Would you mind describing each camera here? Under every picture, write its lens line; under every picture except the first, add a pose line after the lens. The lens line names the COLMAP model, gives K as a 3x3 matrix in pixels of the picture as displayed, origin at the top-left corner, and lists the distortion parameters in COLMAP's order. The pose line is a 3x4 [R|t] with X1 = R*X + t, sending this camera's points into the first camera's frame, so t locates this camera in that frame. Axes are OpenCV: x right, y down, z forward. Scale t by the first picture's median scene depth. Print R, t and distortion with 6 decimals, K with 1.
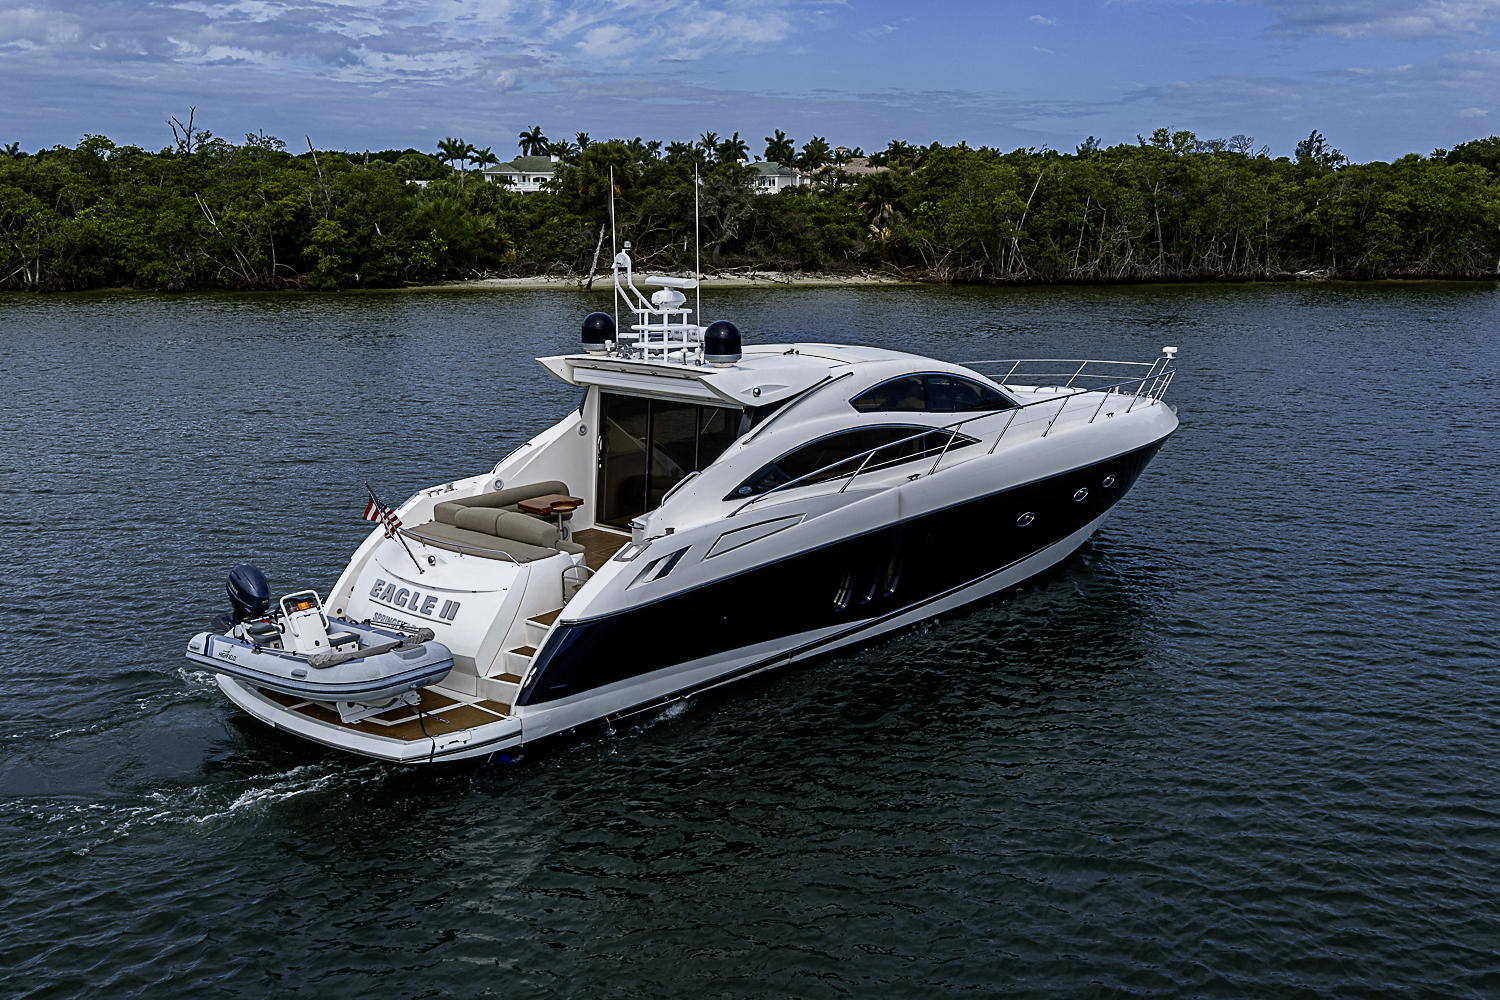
lens RADIAL K [[1519.0, 0, 749.6], [0, 1519.0, 482.1], [0, 0, 1]] dist [0.034089, -0.084170]
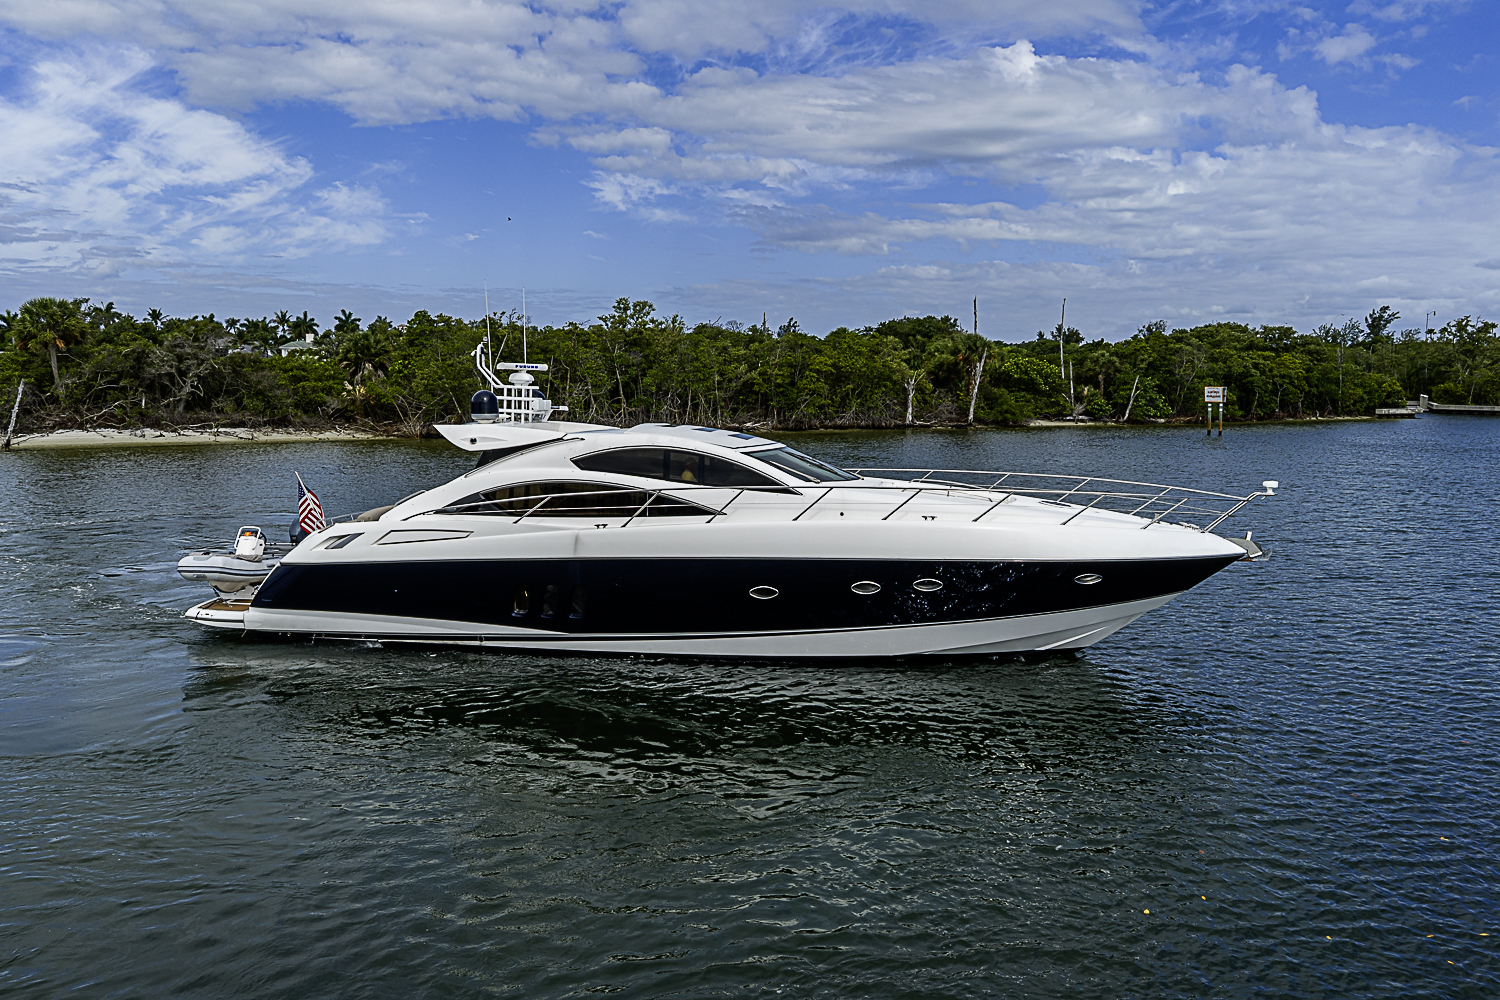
lens RADIAL K [[1245.0, 0, 746.9], [0, 1245.0, 501.1], [0, 0, 1]] dist [0.025238, -0.020247]
pose [[0.955371, -0.029354, 0.293948, 0.089754], [0.053766, 0.995709, -0.075314, -0.011195], [-0.290476, 0.087757, 0.952850, 0.125888]]
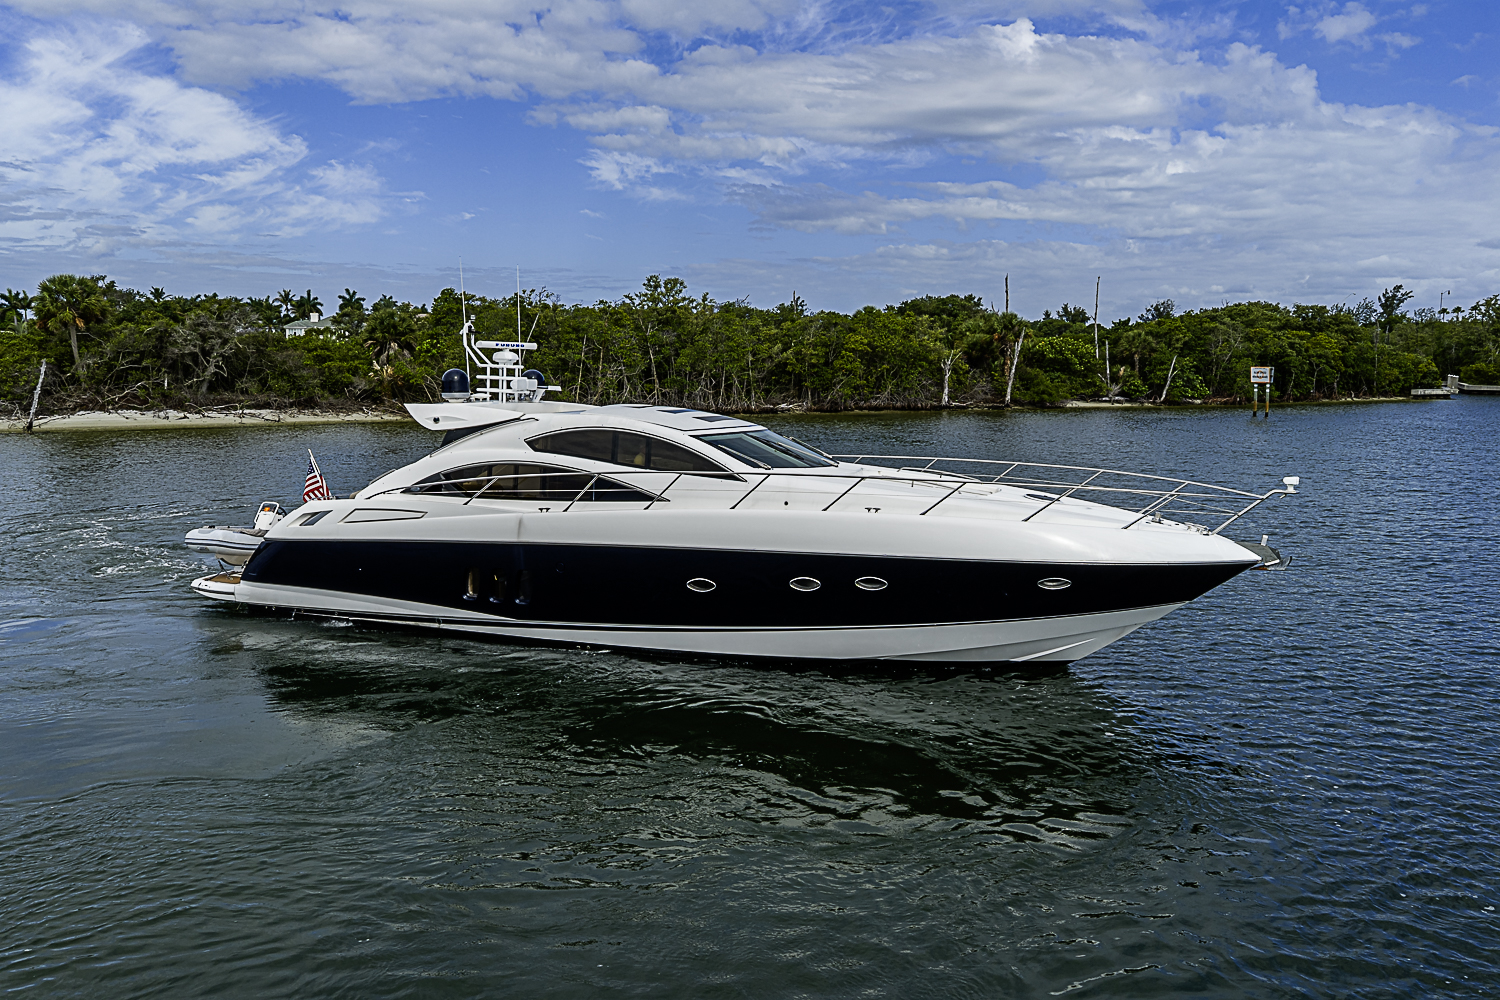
lens RADIAL K [[1242.8, 0, 747.9], [0, 1242.8, 494.9], [0, 0, 1]] dist [0.022226, -0.014260]
pose [[0.954058, -0.032878, 0.297812, 0.069476], [0.054180, 0.996507, -0.063554, -0.017330], [-0.294682, 0.076769, 0.952507, 0.157374]]
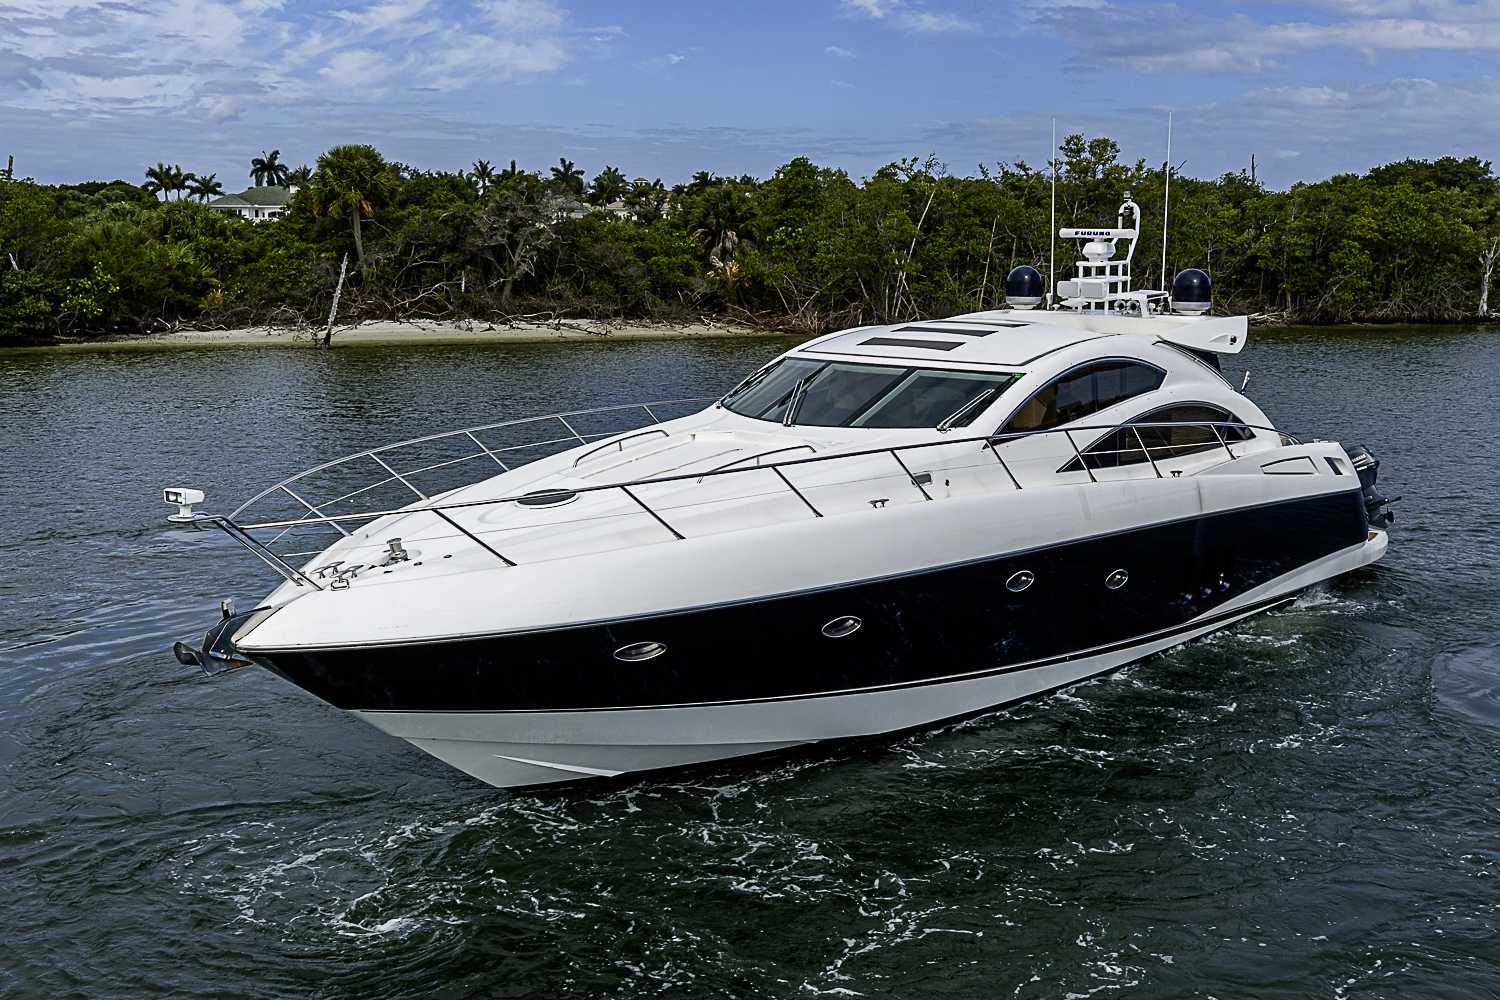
lens RADIAL K [[1681.4, 0, 779.2], [0, 1681.4, 499.3], [0, 0, 1]] dist [0.050622, -0.144031]
pose [[0.988930, -0.023199, 0.146558, -0.012927], [0.028208, 0.999084, -0.032189, -0.021170], [-0.145677, 0.035966, 0.988678, 0.174095]]
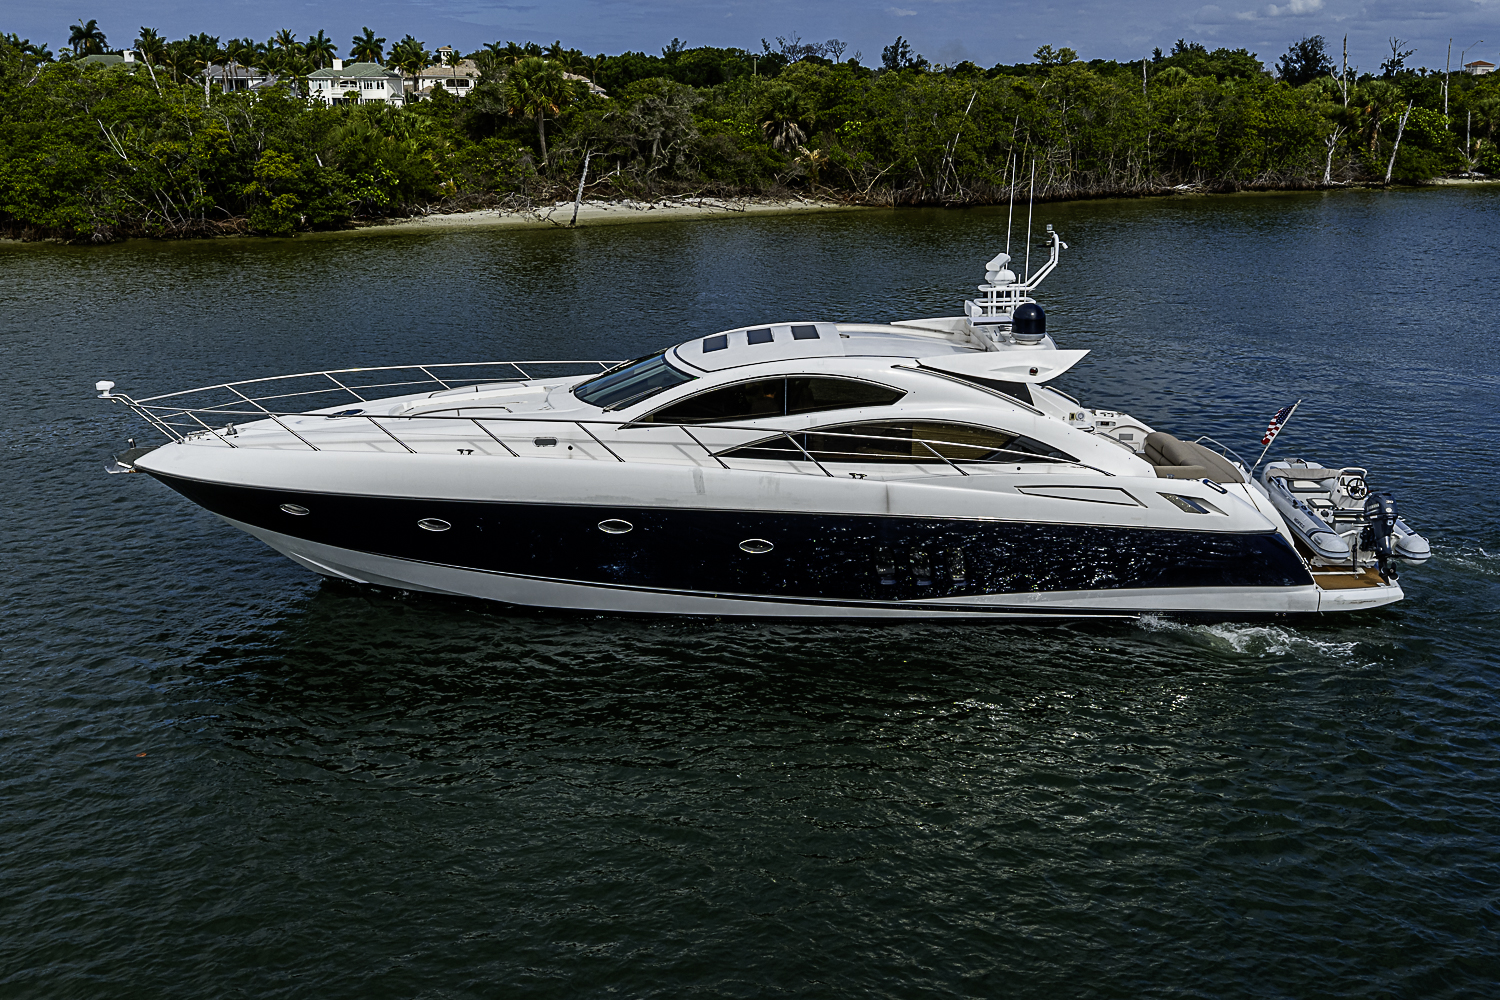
lens RADIAL K [[1535.5, 0, 756.7], [0, 1535.5, 478.0], [0, 0, 1]] dist [0.017384, -0.035468]
pose [[0.939981, -0.083579, 0.330834, -0.284818], [0.063583, 0.995460, 0.070829, -0.031755], [-0.335251, -0.045543, 0.941027, 0.091453]]
